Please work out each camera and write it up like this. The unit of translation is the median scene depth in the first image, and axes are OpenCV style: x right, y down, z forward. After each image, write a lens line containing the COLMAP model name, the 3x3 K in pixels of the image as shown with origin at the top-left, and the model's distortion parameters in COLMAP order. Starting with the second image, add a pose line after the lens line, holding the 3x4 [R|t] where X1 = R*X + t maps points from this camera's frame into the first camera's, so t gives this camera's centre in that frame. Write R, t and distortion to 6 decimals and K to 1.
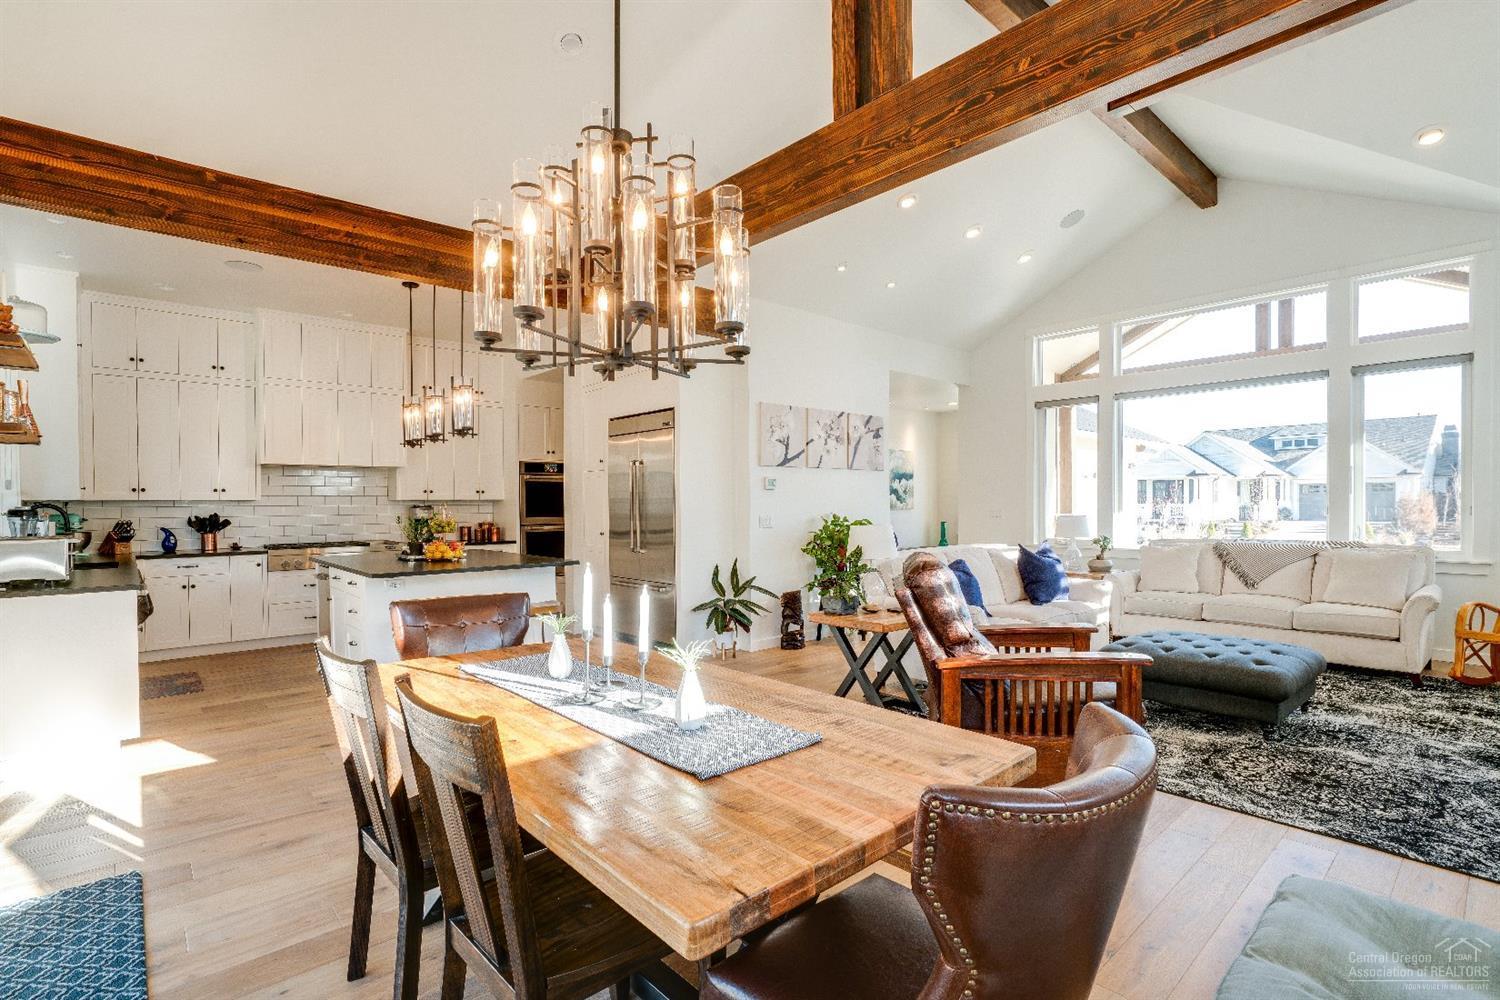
lens RADIAL K [[708.0, 0, 752.0], [0, 708.0, 501.4], [0, 0, 1]] dist [-0.049567, 0.023310]
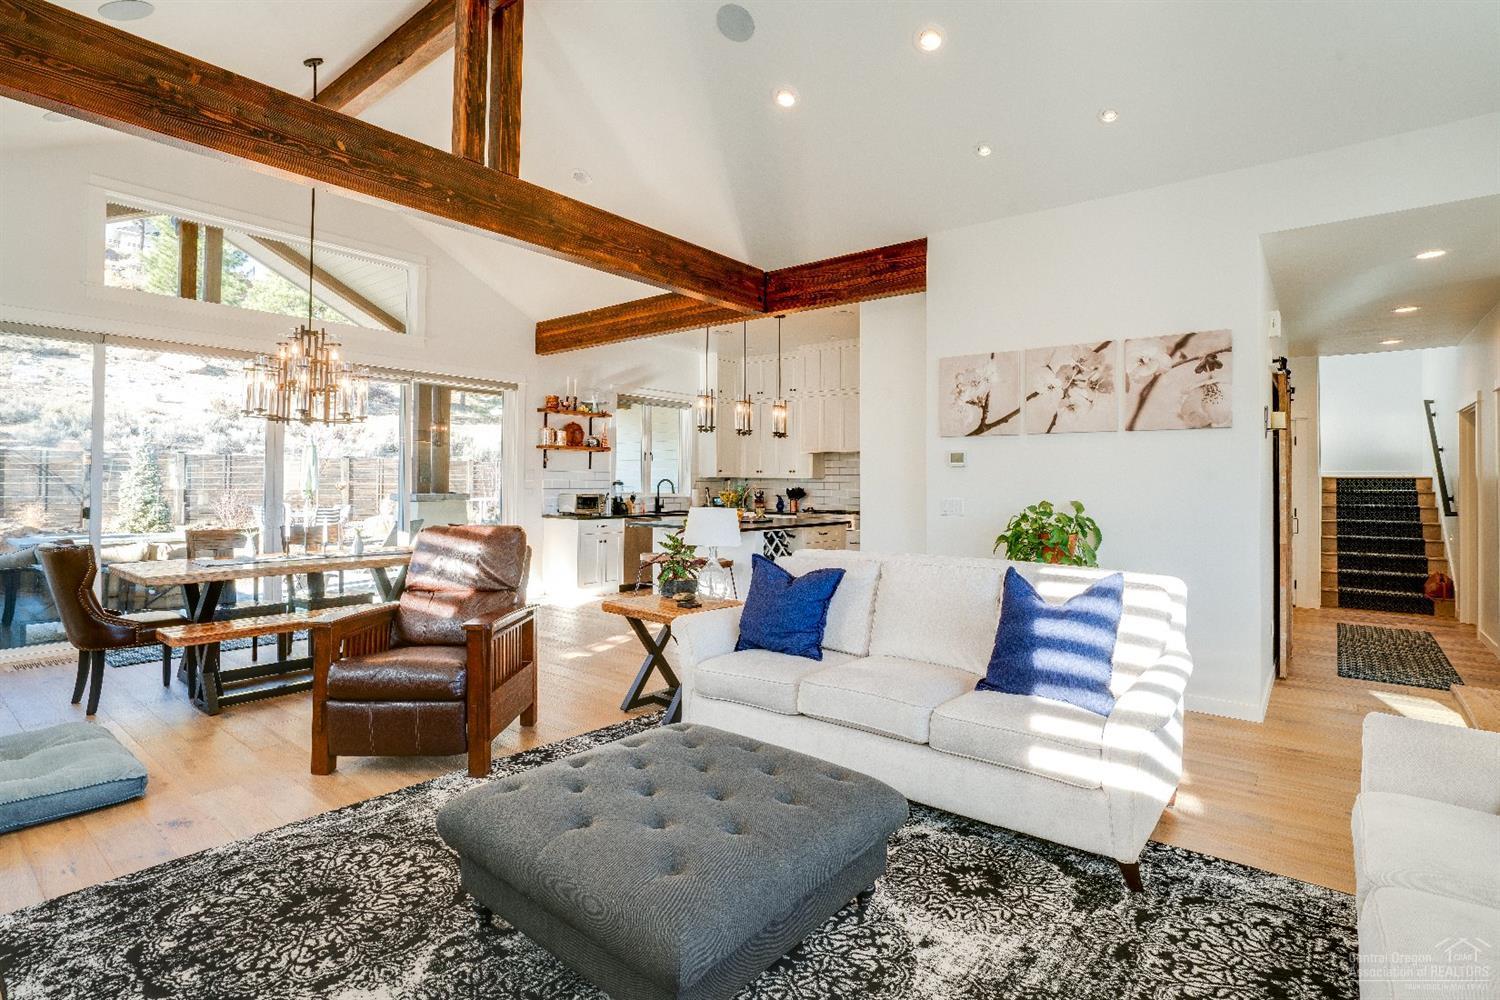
lens RADIAL K [[741.1, 0, 751.2], [0, 741.1, 458.2], [0, 0, 1]] dist [-0.046763, 0.023827]
pose [[0.158807, -0.022185, -0.987060, 0.801467], [-0.006307, 0.999704, -0.023484, -0.006113], [0.987290, 0.009955, 0.158620, 0.658398]]
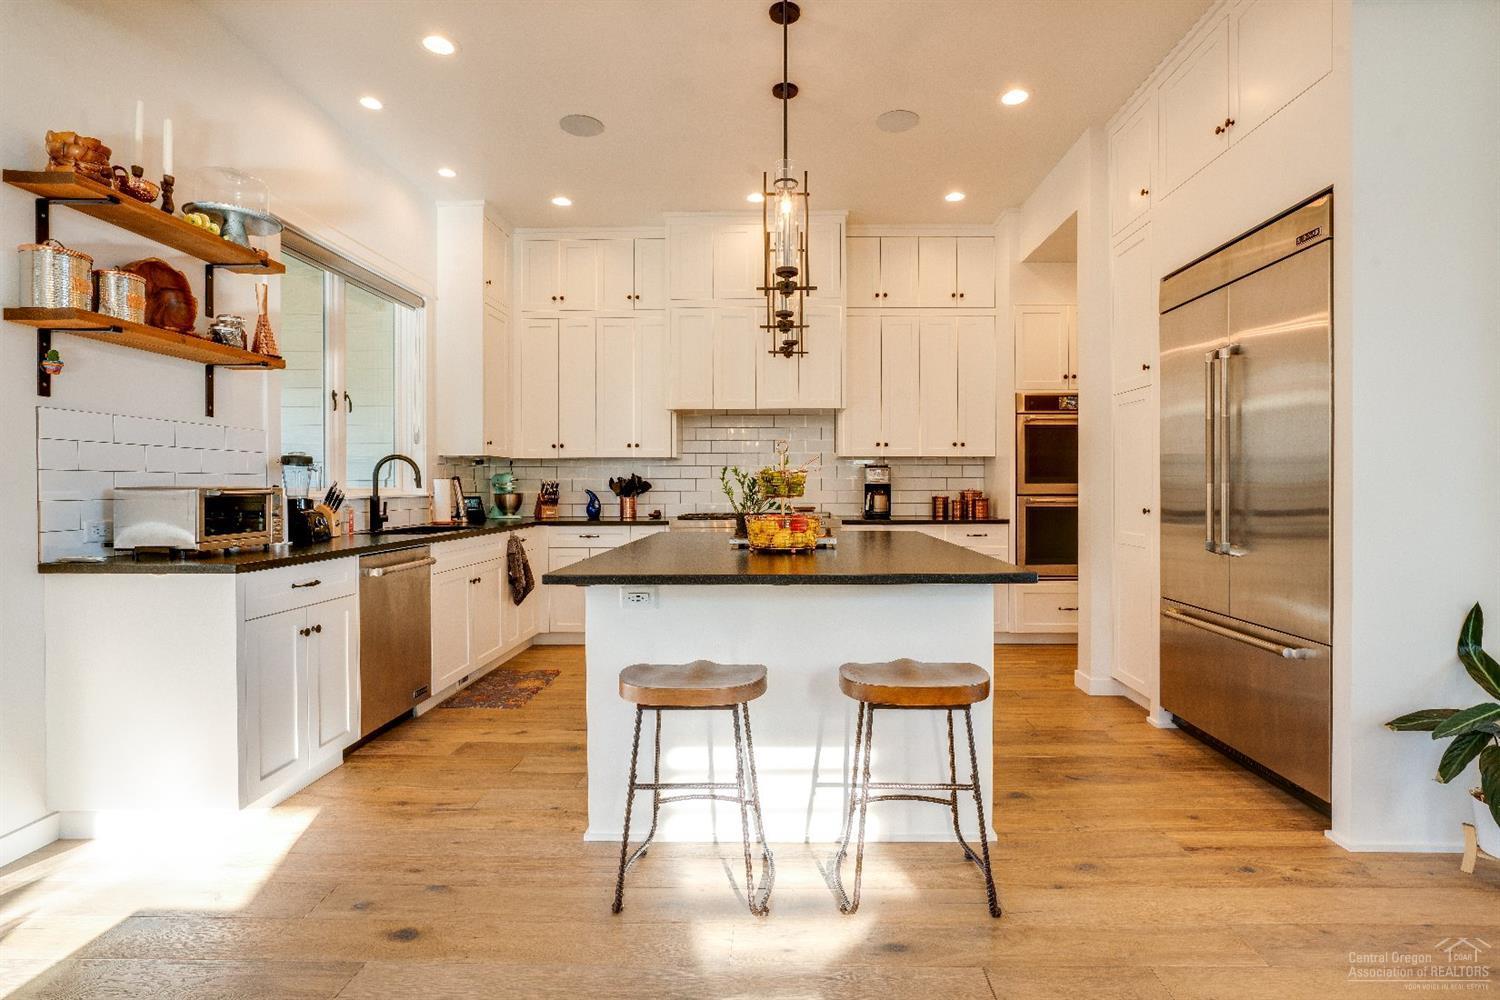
lens RADIAL K [[726.5, 0, 762.9], [0, 726.5, 489.1], [0, 0, 1]] dist [0.010762, 0.000435]
pose [[0.710833, 0.009696, -0.703294, -0.048795], [0.000453, 0.999898, 0.014243, 0.023488], [0.703361, -0.010443, 0.710757, 0.493599]]
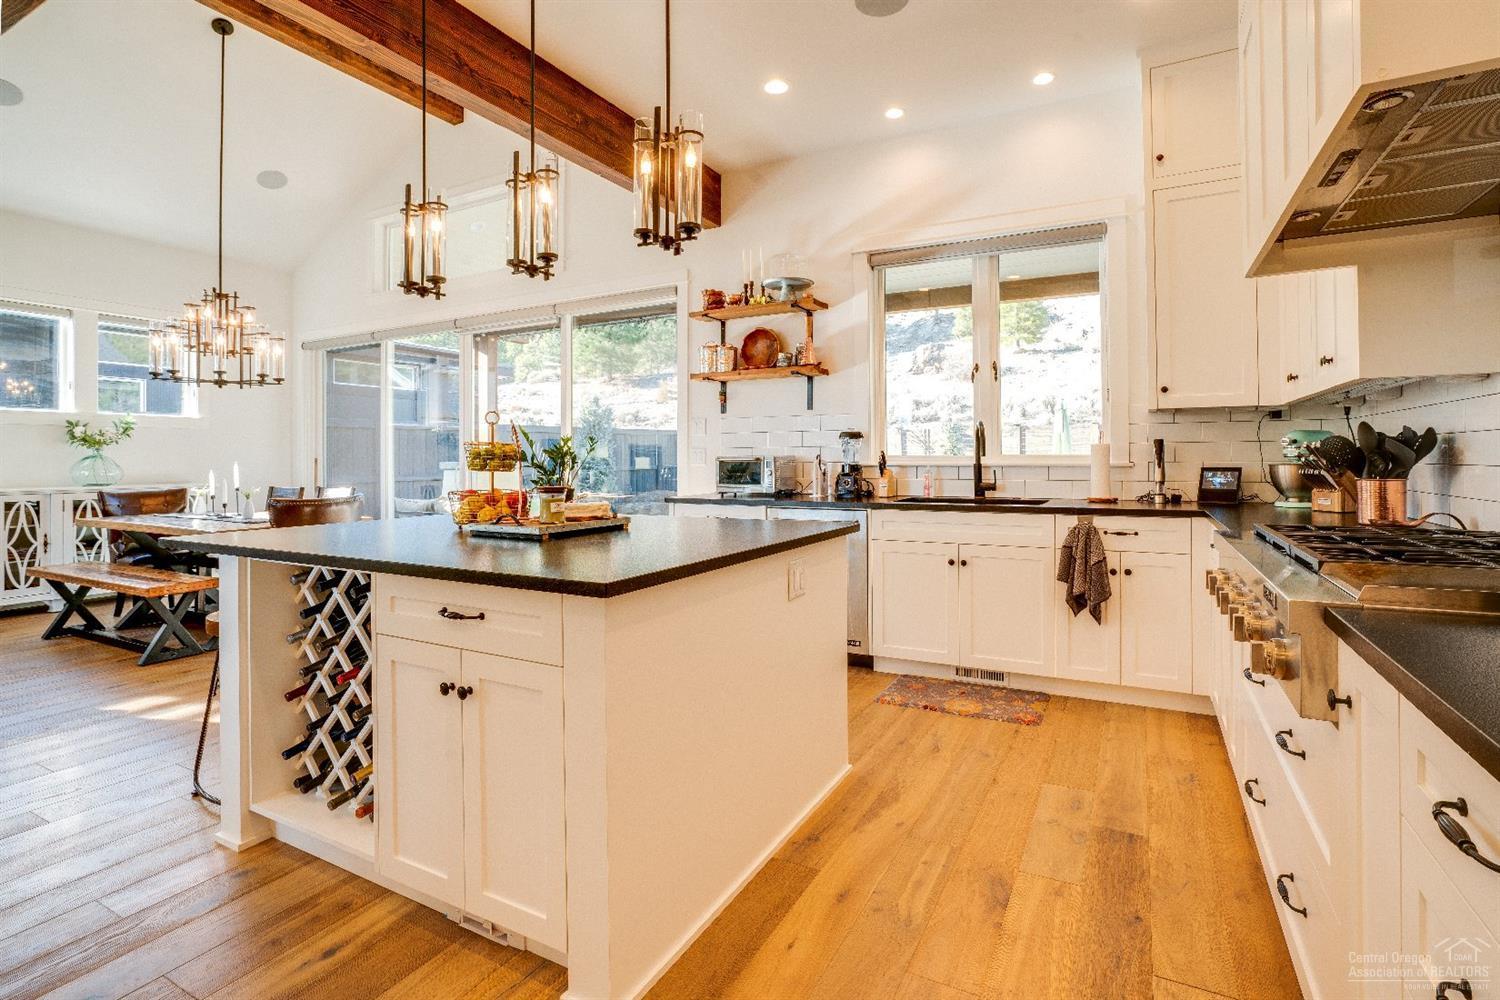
lens RADIAL K [[708.0, 0, 752.0], [0, 708.0, 501.4], [0, 0, 1]] dist [-0.049567, 0.023310]
pose [[-0.942519, 0.028015, -0.332976, -0.355594], [0.016299, 0.999148, 0.037926, 0.046145], [0.333755, 0.030319, -0.942172, 1.222251]]
